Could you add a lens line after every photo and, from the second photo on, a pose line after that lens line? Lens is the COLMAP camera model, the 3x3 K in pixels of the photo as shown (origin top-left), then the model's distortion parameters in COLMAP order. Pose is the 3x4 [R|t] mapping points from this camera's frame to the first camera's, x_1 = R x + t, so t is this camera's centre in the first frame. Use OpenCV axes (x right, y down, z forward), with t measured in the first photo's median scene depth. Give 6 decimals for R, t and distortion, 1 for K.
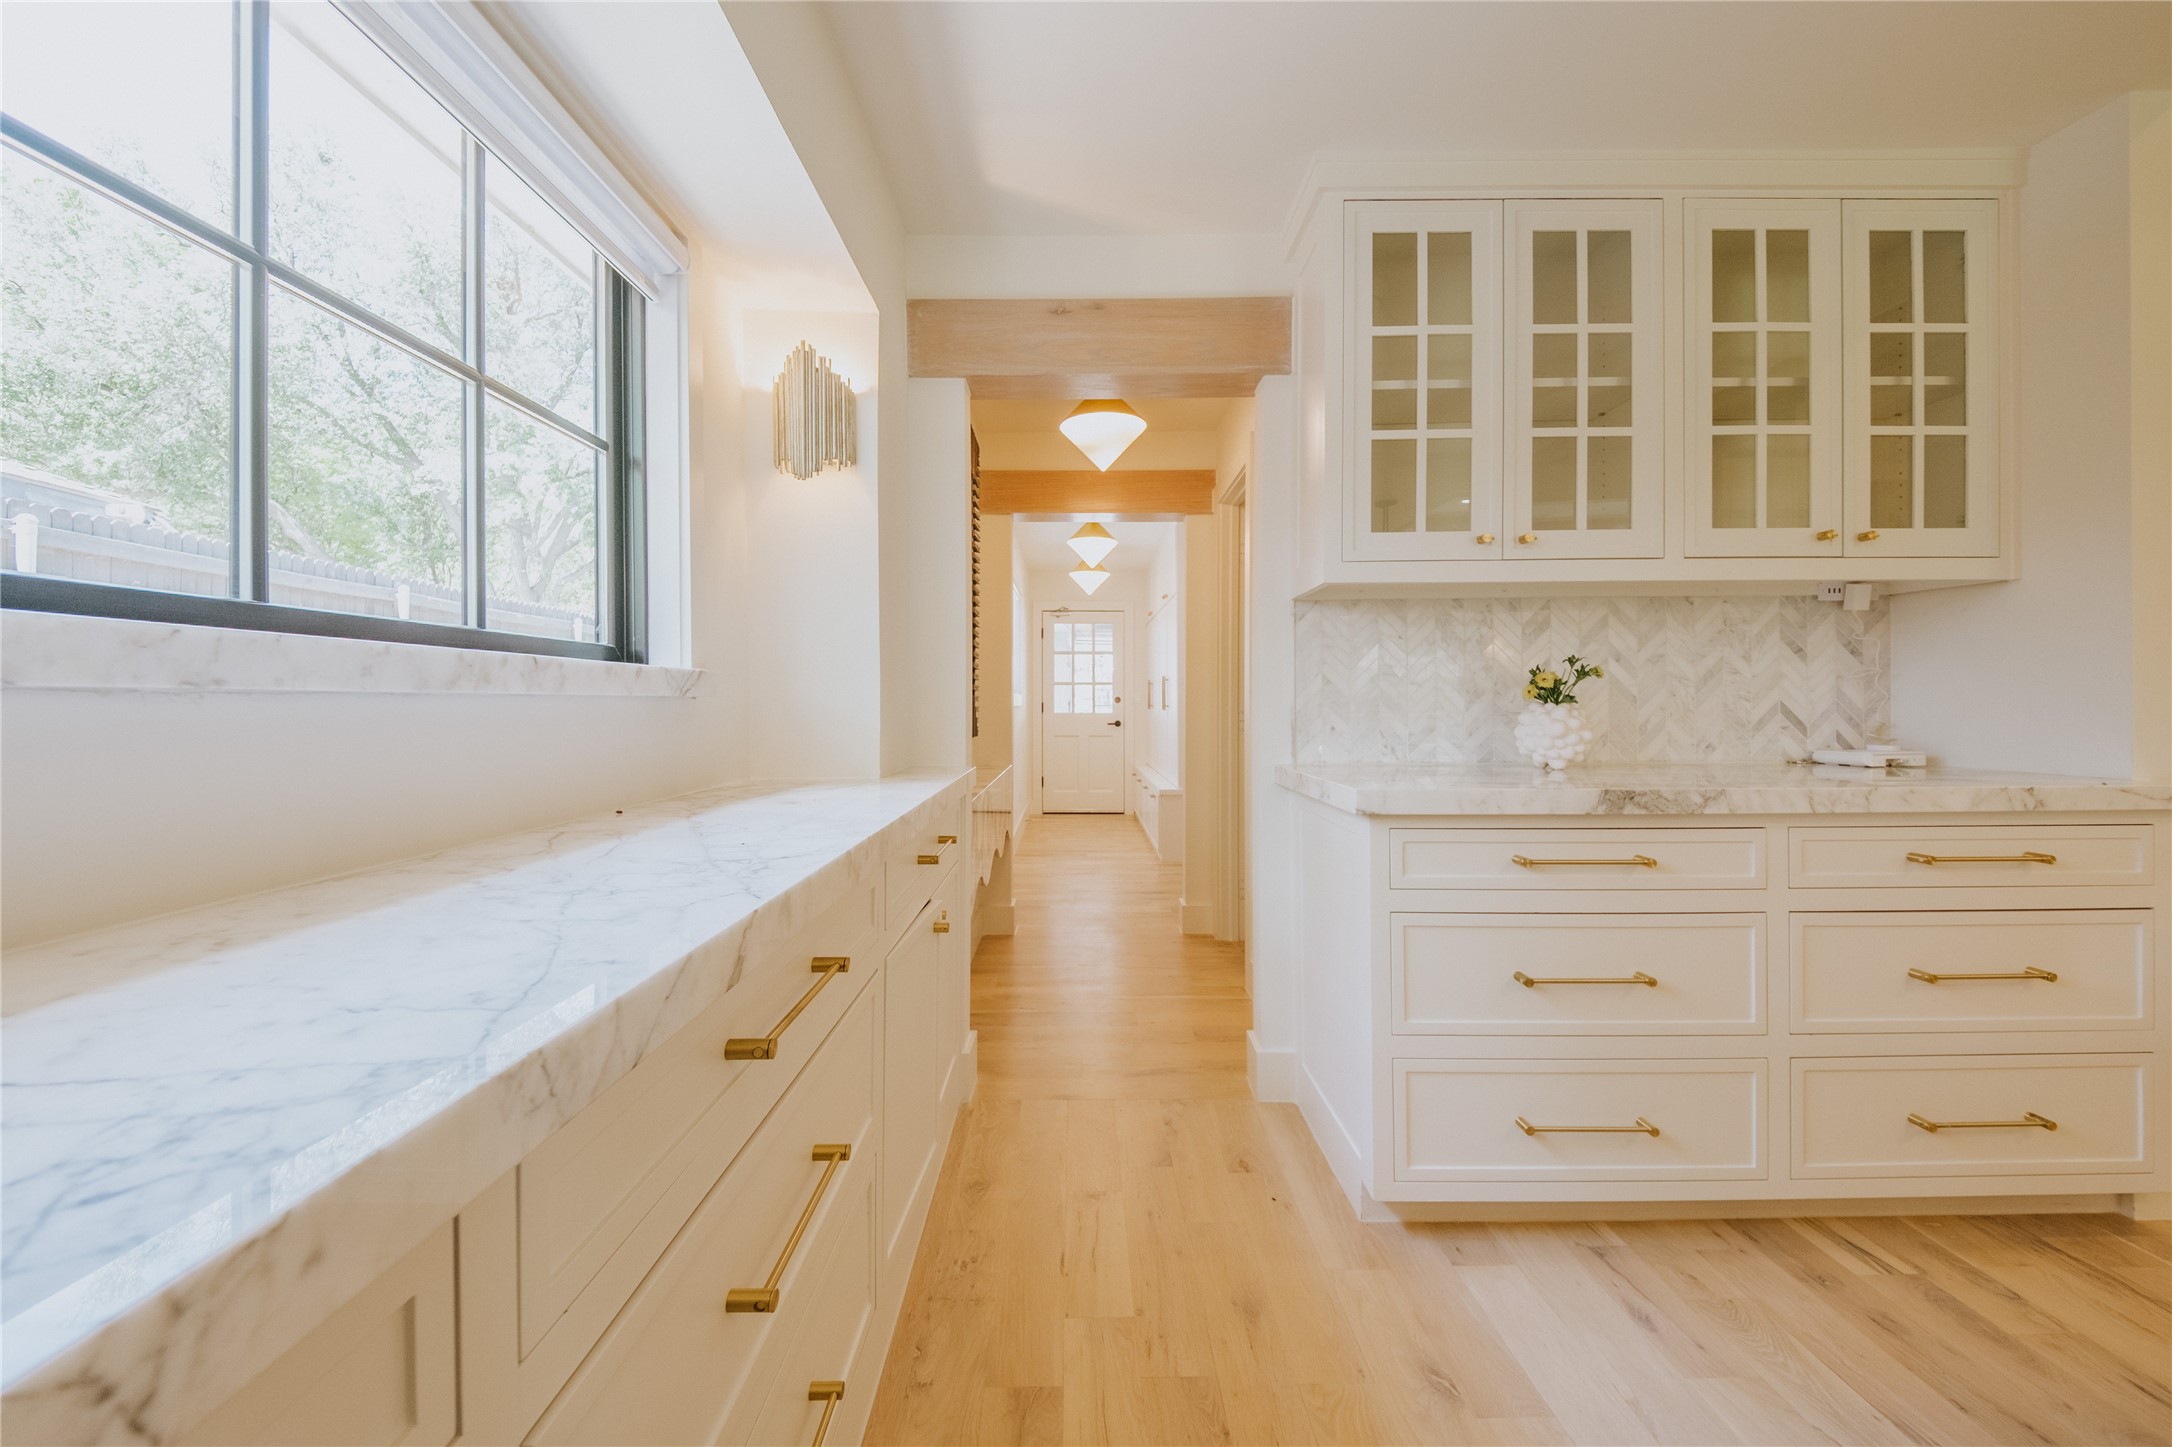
lens RADIAL K [[841.0, 0, 1072.6], [0, 841.0, 710.7], [0, 0, 1]] dist [0.004765, -0.002584]
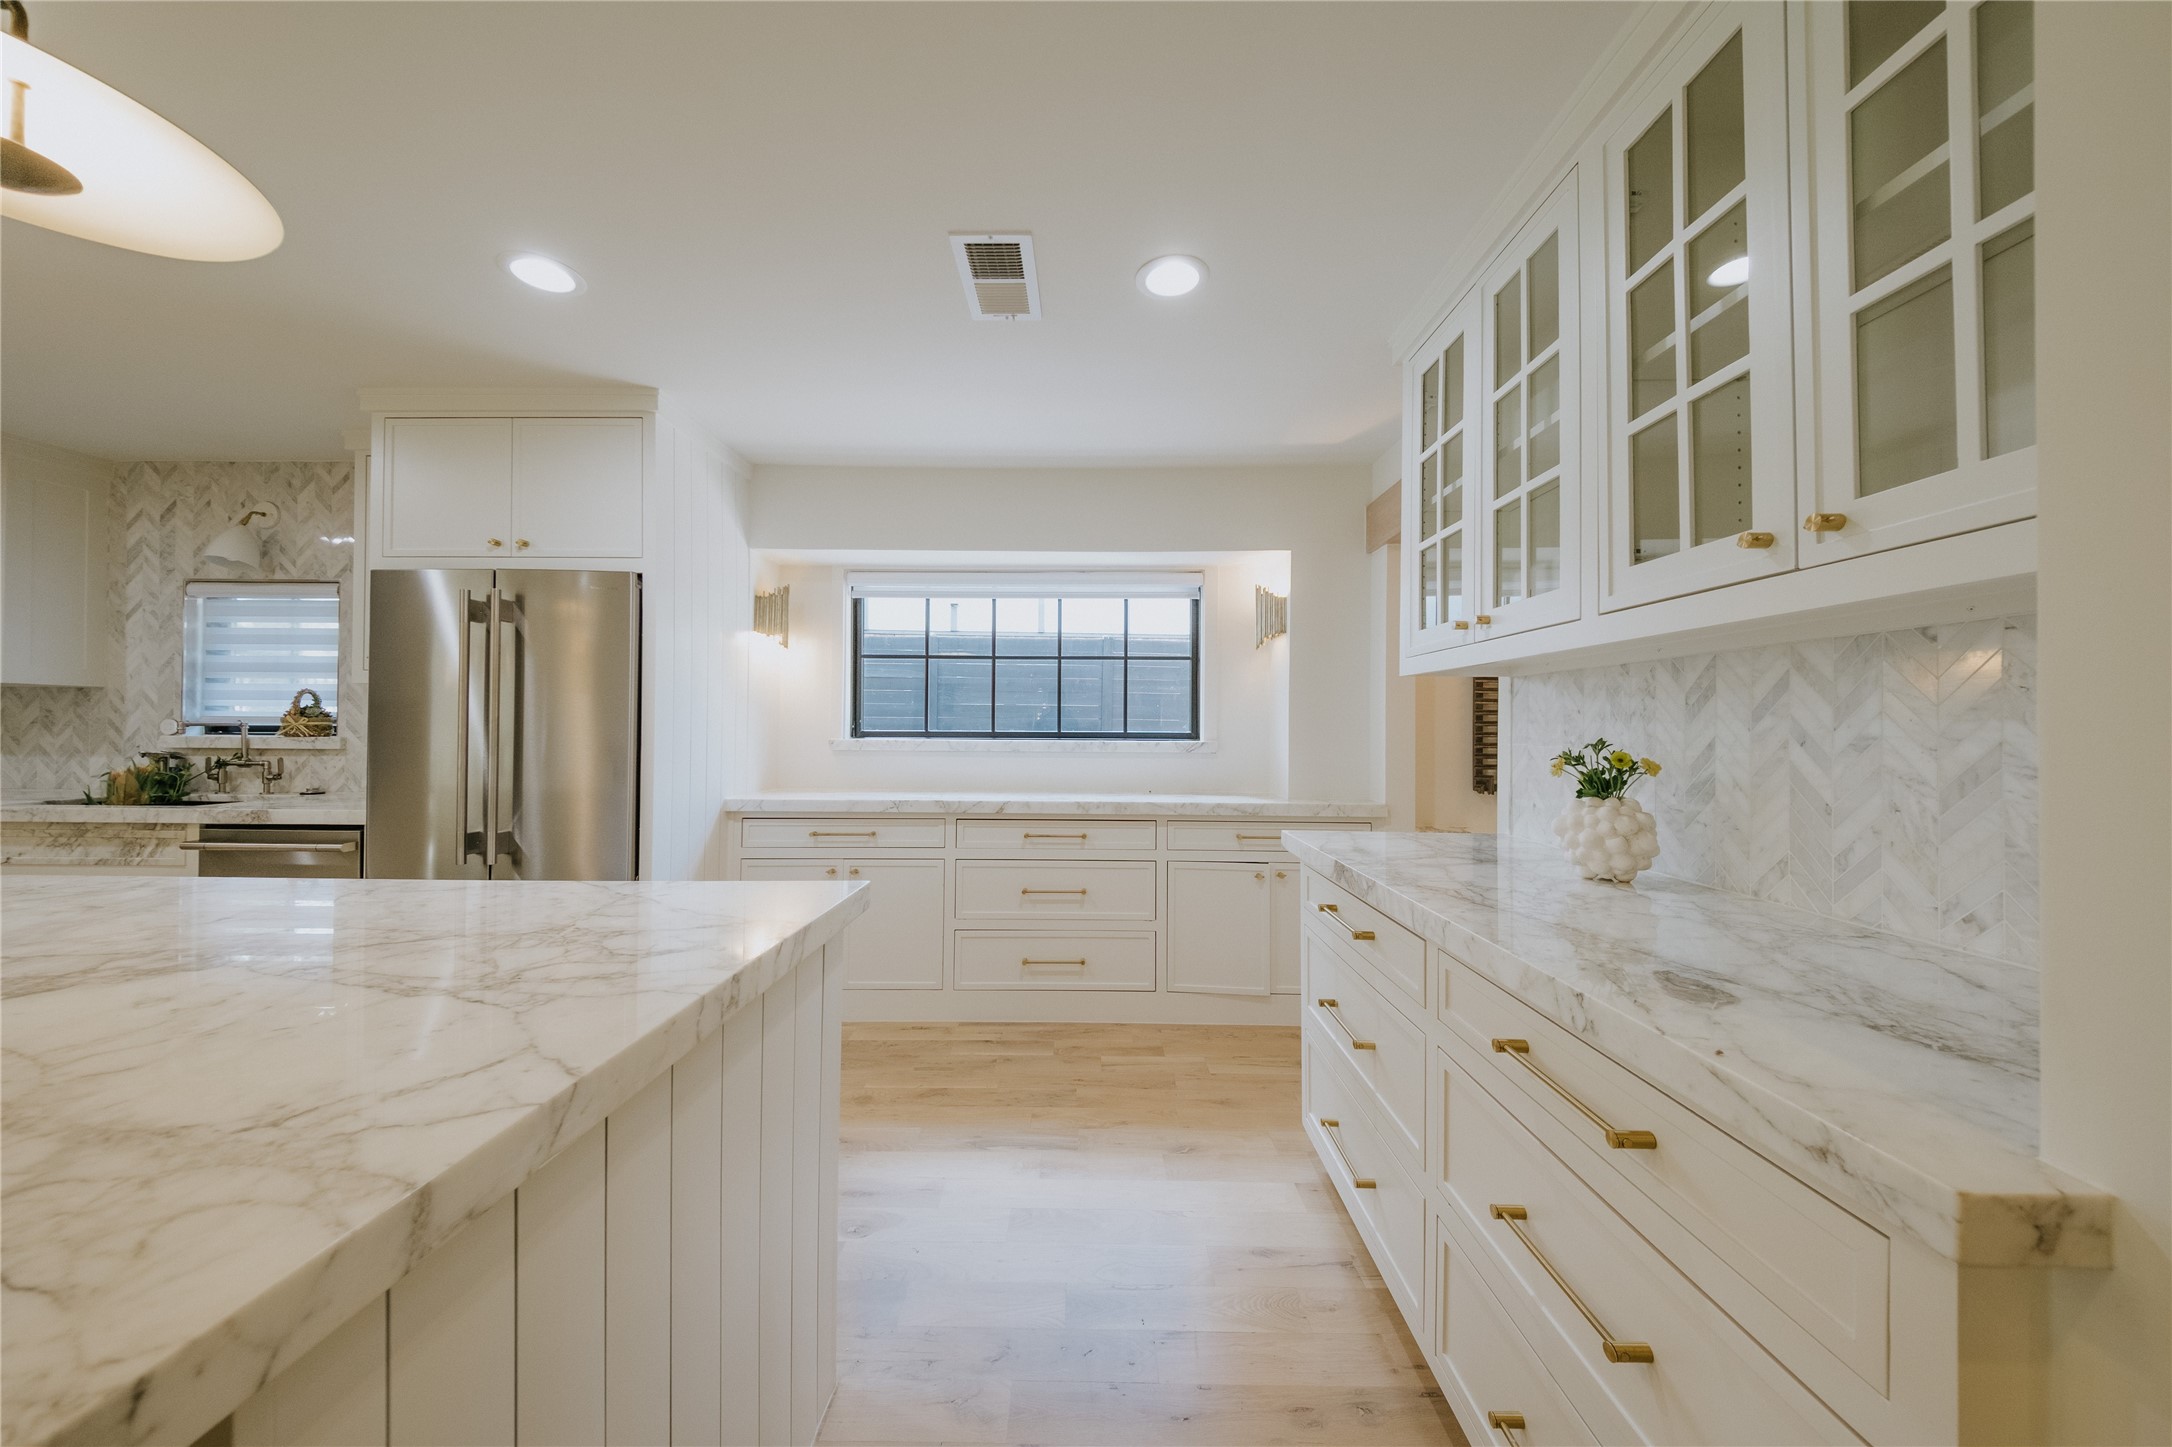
lens RADIAL K [[736.5, 0, 1095.3], [0, 736.5, 723.0], [0, 0, 1]] dist [0.006897, -0.000616]
pose [[-0.009141, 0.001070, -0.999958, 1.198482], [-0.007669, 0.999970, 0.001140, -0.071662], [0.999929, 0.007679, -0.009133, 0.482324]]
